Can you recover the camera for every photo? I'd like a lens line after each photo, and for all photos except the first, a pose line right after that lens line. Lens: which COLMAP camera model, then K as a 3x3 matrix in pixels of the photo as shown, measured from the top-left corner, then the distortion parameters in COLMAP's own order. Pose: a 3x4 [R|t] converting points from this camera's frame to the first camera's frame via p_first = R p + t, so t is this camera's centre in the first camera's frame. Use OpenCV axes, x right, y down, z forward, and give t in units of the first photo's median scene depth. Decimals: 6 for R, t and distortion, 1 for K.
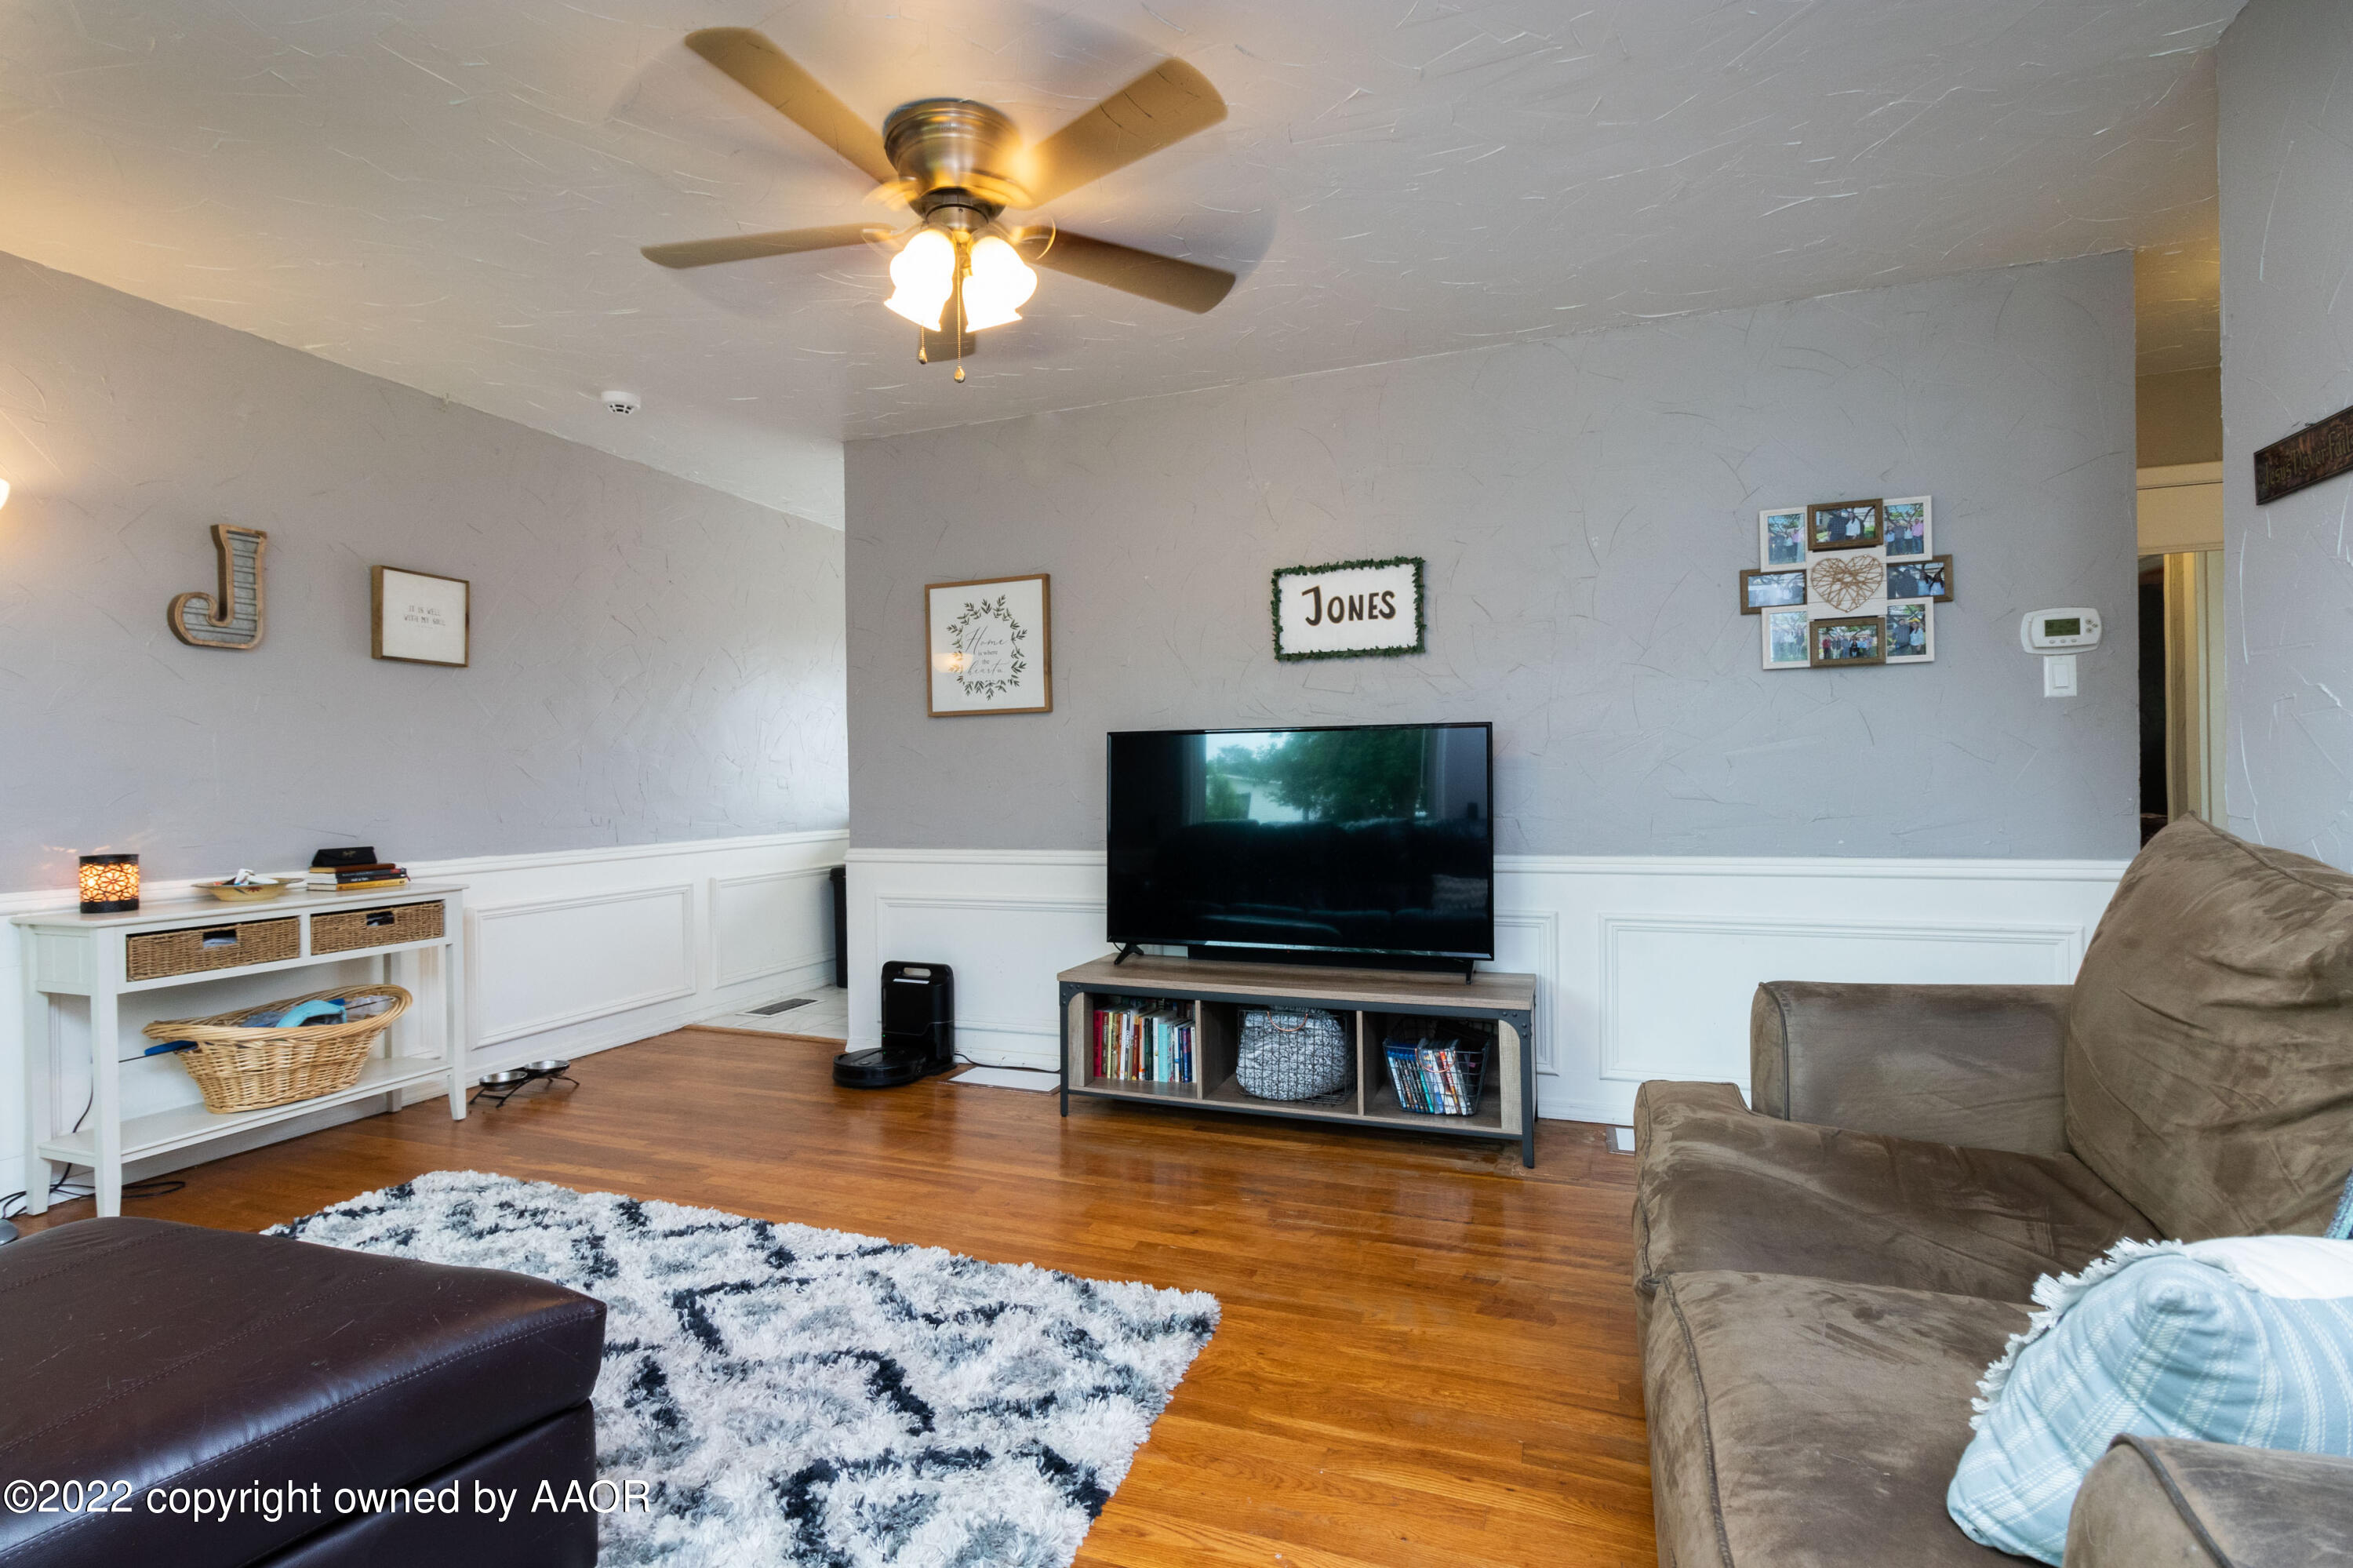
lens RADIAL K [[1148.0, 0, 1176.5], [0, 1148.0, 784.0], [0, 0, 1]] dist [0.002080, 0.000185]
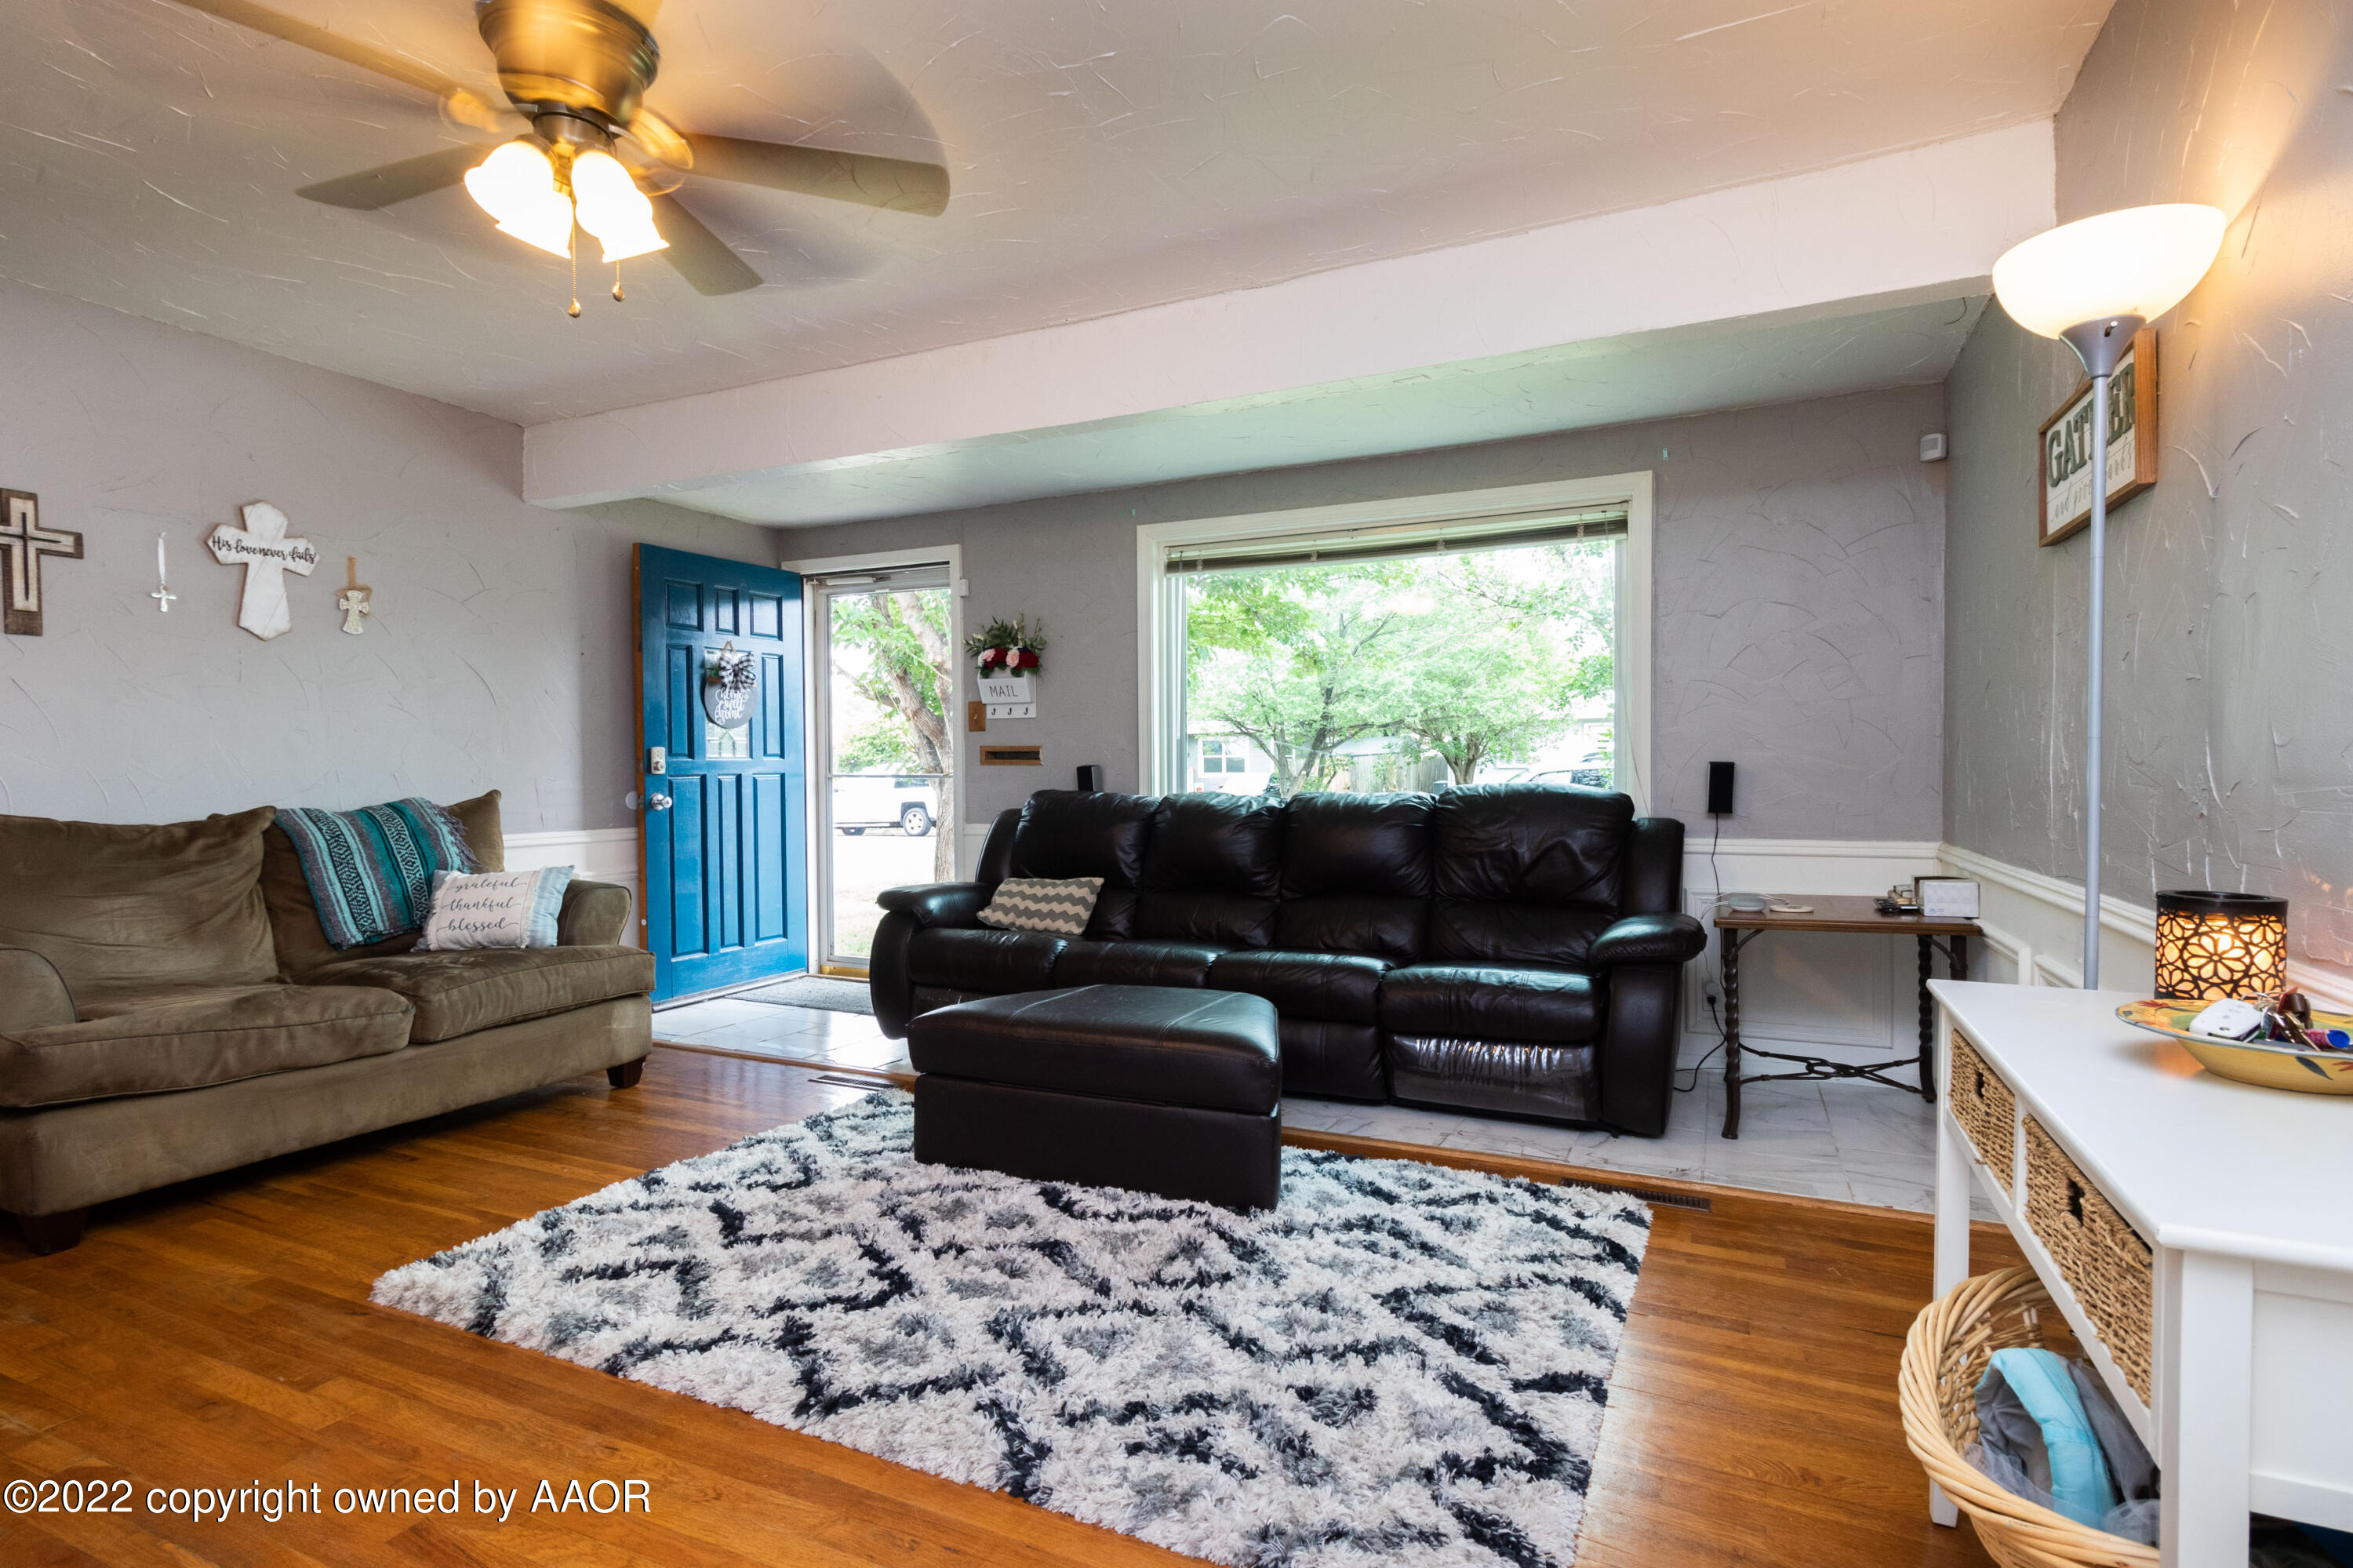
lens RADIAL K [[1148.0, 0, 1176.5], [0, 1148.0, 784.0], [0, 0, 1]] dist [0.002080, 0.000185]
pose [[-0.996940, 0.006781, 0.077871, -0.730940], [0.008553, 0.999712, 0.022444, 0.006594], [-0.077696, 0.023042, -0.996711, 1.919836]]
